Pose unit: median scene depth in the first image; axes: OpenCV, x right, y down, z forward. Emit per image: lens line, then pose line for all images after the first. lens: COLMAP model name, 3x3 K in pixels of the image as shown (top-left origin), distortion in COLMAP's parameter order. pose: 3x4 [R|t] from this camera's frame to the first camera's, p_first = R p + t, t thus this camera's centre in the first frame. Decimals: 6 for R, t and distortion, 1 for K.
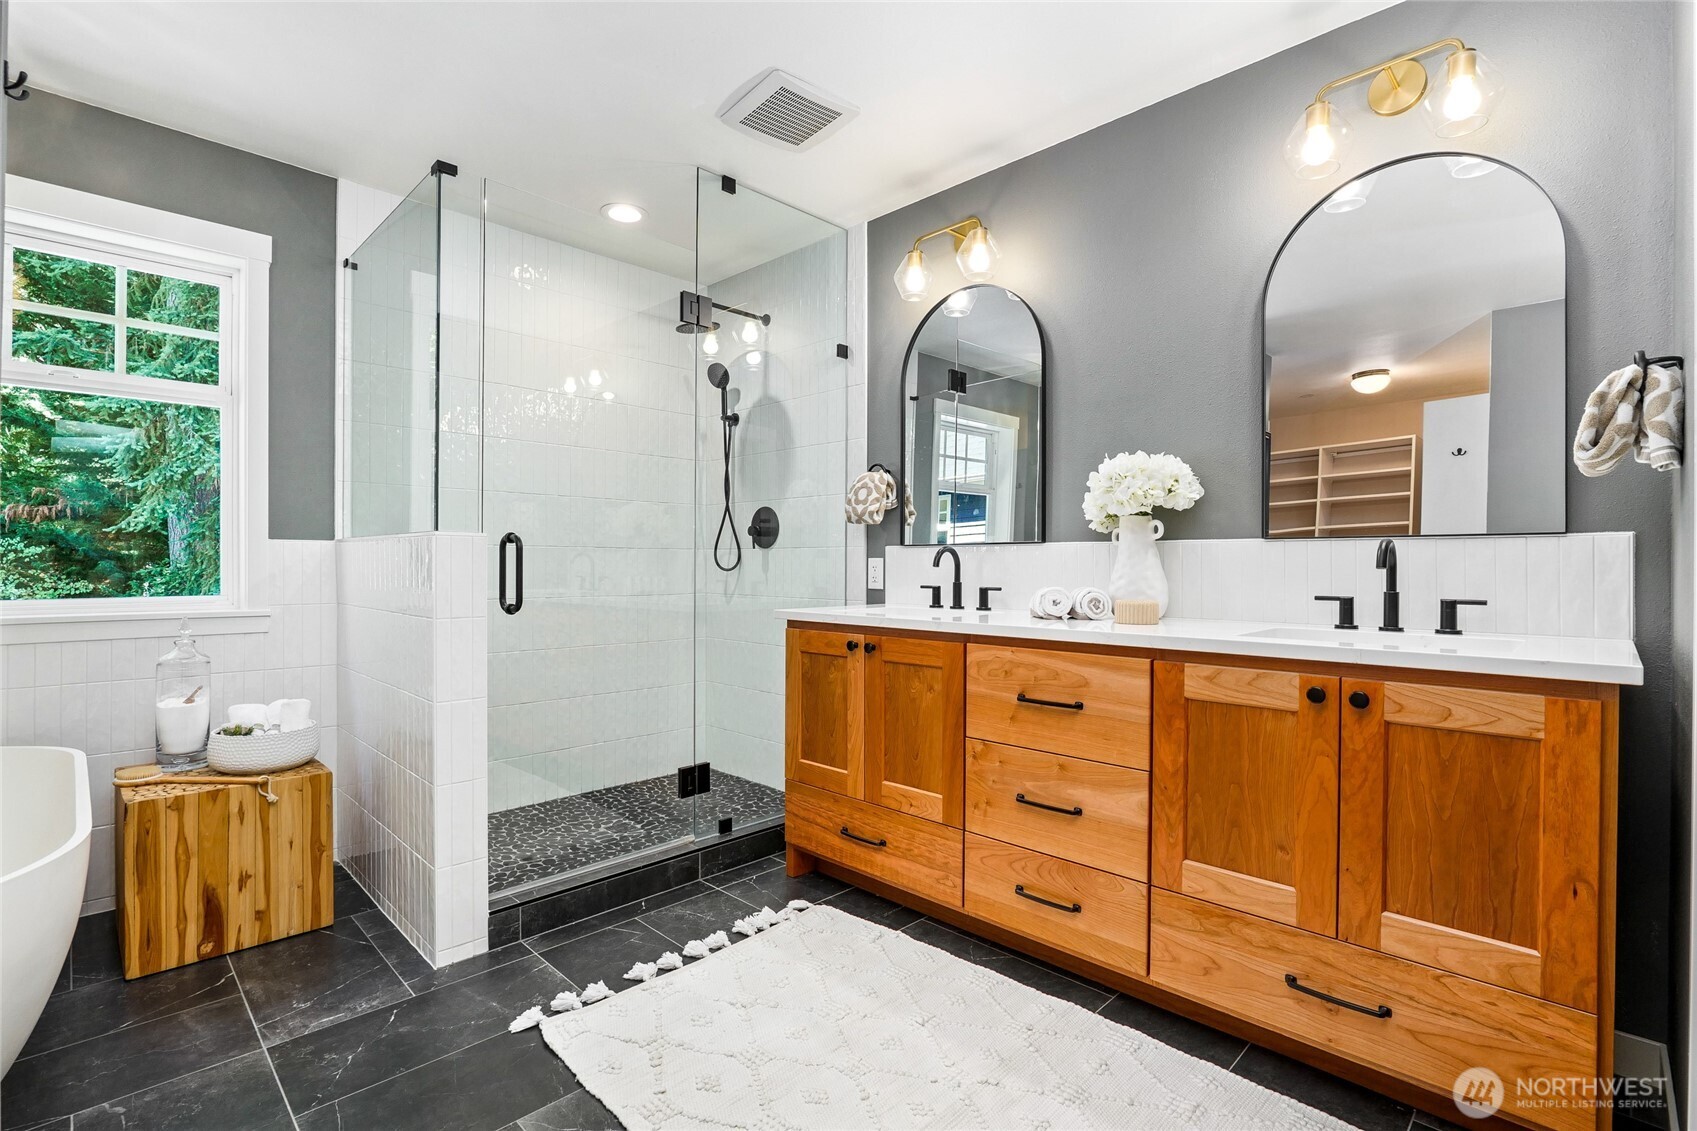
lens RADIAL K [[786.7, 0, 849.8], [0, 786.7, 562.7], [0, 0, 1]] dist [-0.021335, -0.000013]
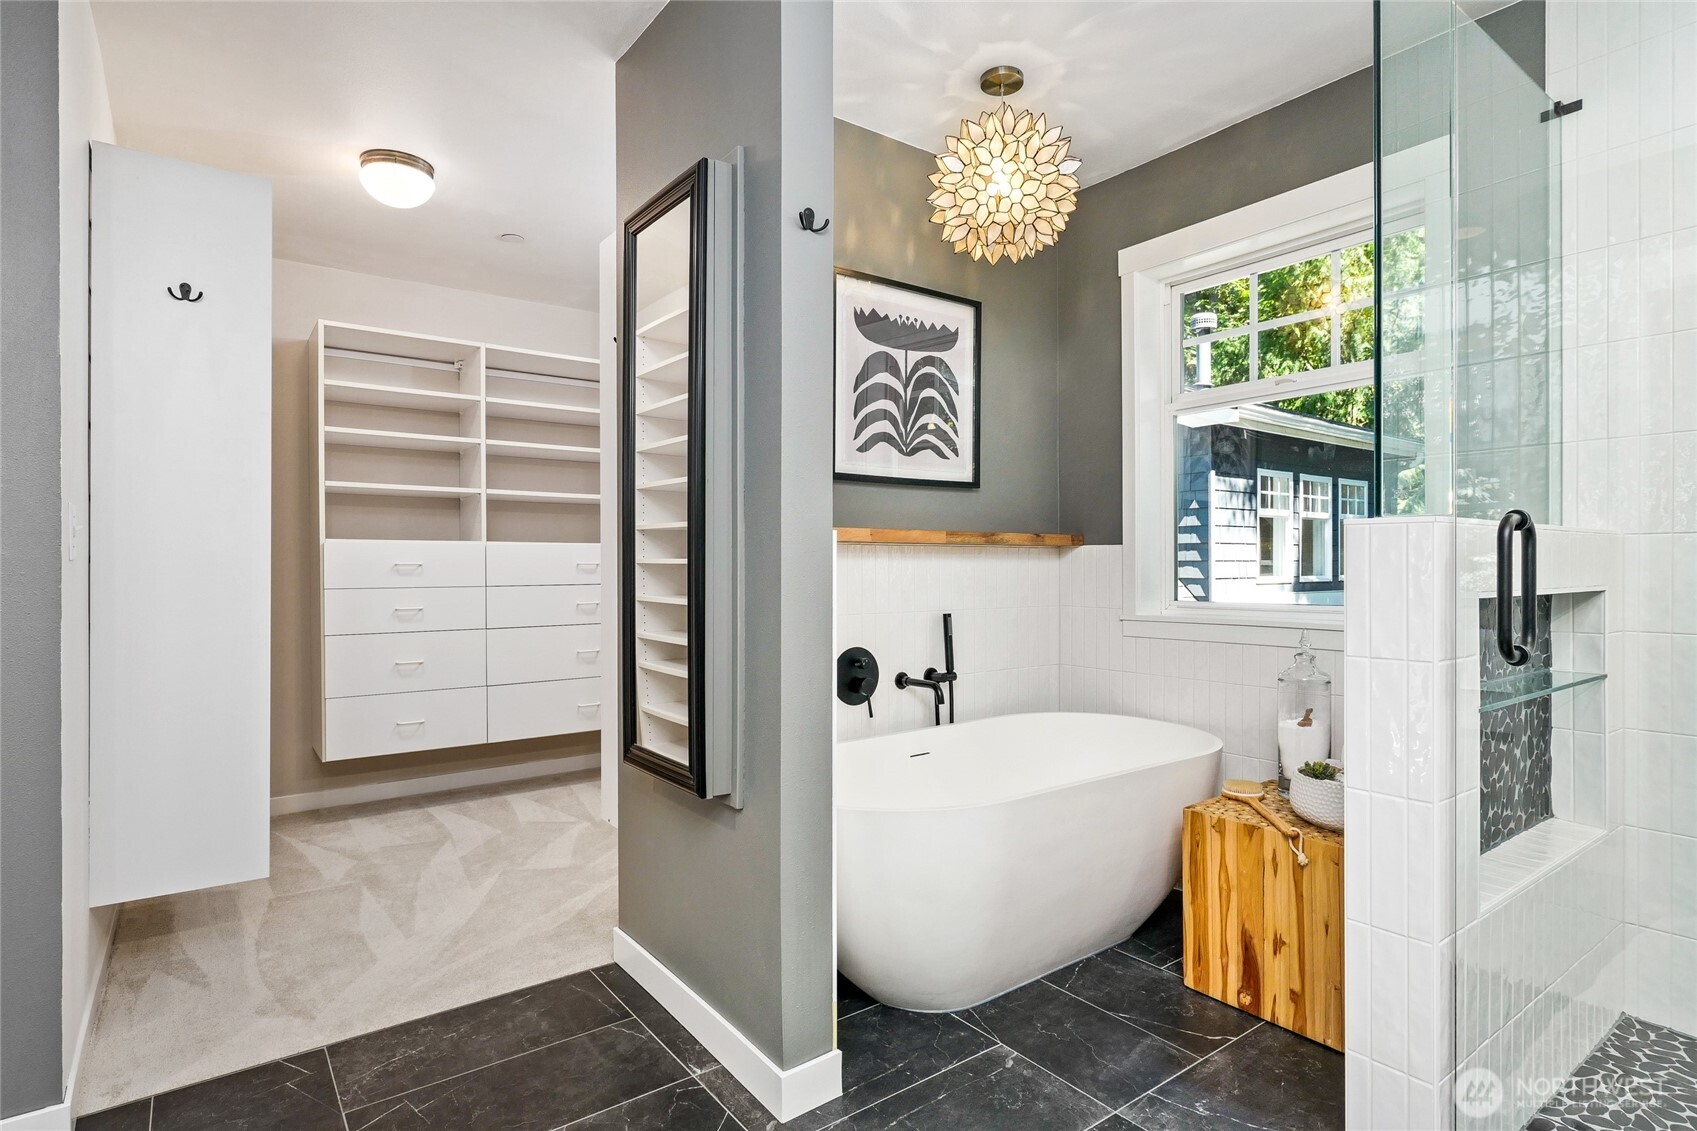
lens RADIAL K [[879.2, 0, 853.9], [0, 879.2, 568.5], [0, 0, 1]] dist [-0.005840, -0.000878]
pose [[-0.154569, -0.000111, -0.987982, 0.242770], [-0.001664, 0.999999, 0.000148, 0.001848], [0.987981, 0.001667, -0.154569, 0.722204]]
